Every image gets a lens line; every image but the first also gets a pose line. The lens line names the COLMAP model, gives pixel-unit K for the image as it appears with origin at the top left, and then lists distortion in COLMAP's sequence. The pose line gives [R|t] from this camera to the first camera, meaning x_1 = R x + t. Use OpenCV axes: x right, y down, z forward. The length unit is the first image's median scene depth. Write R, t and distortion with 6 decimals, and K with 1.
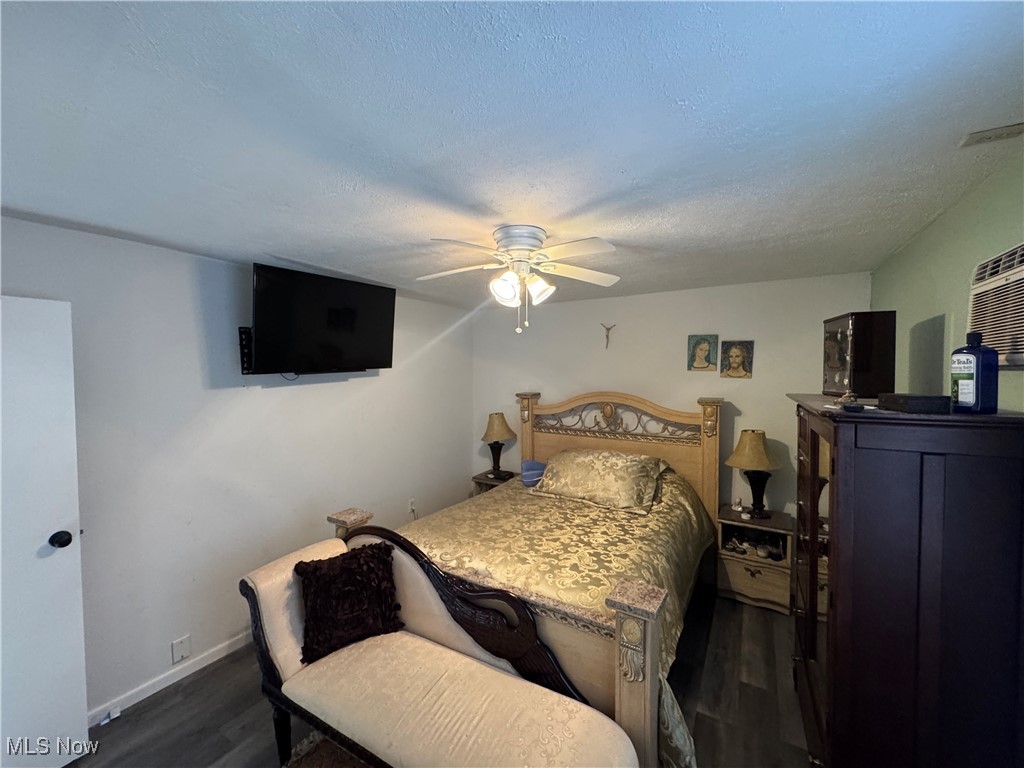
lens RADIAL K [[407.6, 0, 510.9], [0, 407.6, 384.9], [0, 0, 1]] dist [0.000594, 0.000090]
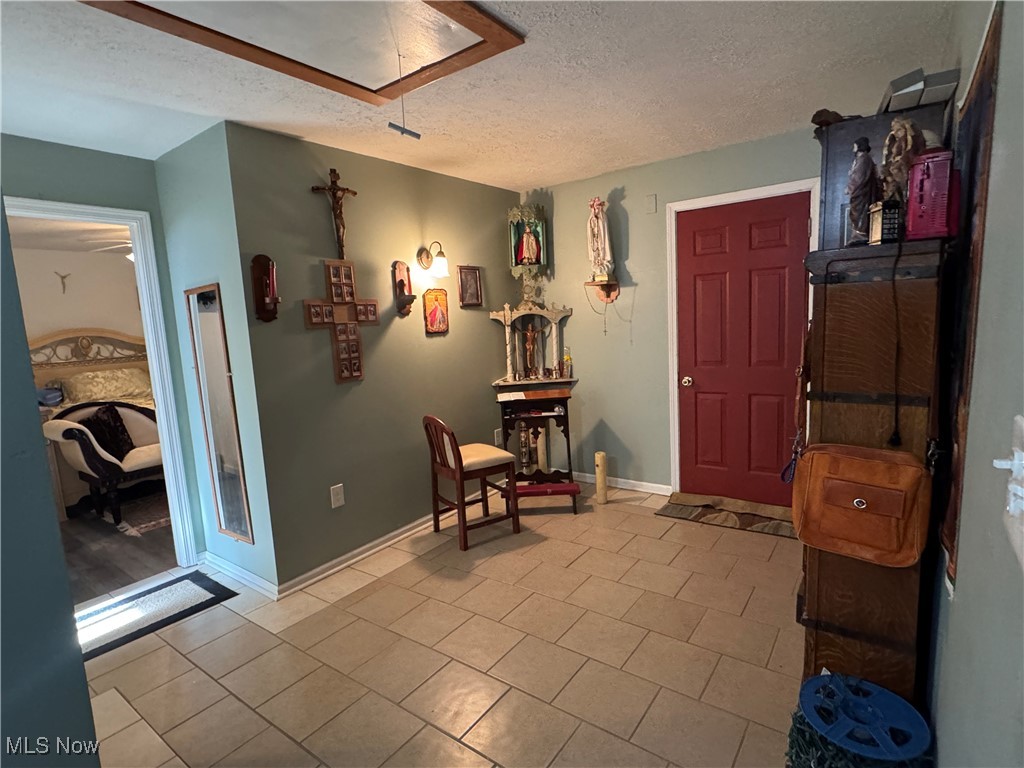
lens RADIAL K [[520.2, 0, 510.4], [0, 520.2, 383.6], [0, 0, 1]] dist [-0.001259, 0.000070]
pose [[0.097795, -0.129070, 0.986801, -1.349273], [0.083108, 0.989150, 0.121141, 0.110829], [-0.991730, 0.070164, 0.107461, -0.512931]]
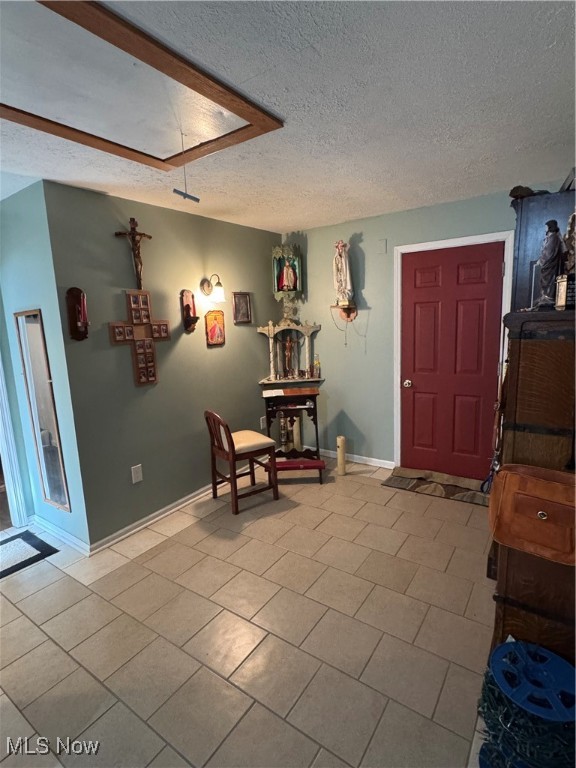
lens RADIAL K [[390.1, 0, 284.9], [0, 390.1, 380.2], [0, 0, 1]] dist [-0.001259, 0.000070]
pose [[0.074670, -0.159559, 0.984360, -1.312289], [0.070975, 0.985463, 0.154353, 0.067633], [-0.994679, 0.058339, 0.084909, -0.520624]]
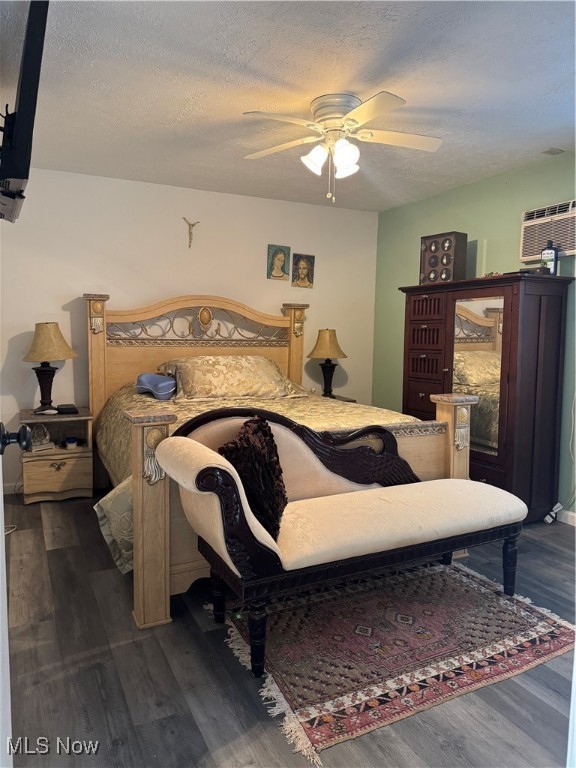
lens RADIAL K [[537.5, 0, 289.7], [0, 537.5, 385.2], [0, 0, 1]] dist [0.056077, -0.000704]
pose [[0.537747, -0.066799, 0.840456, -0.750833], [0.013057, 0.997397, 0.070918, 0.147135], [-0.843005, -0.027162, 0.537219, 0.202008]]
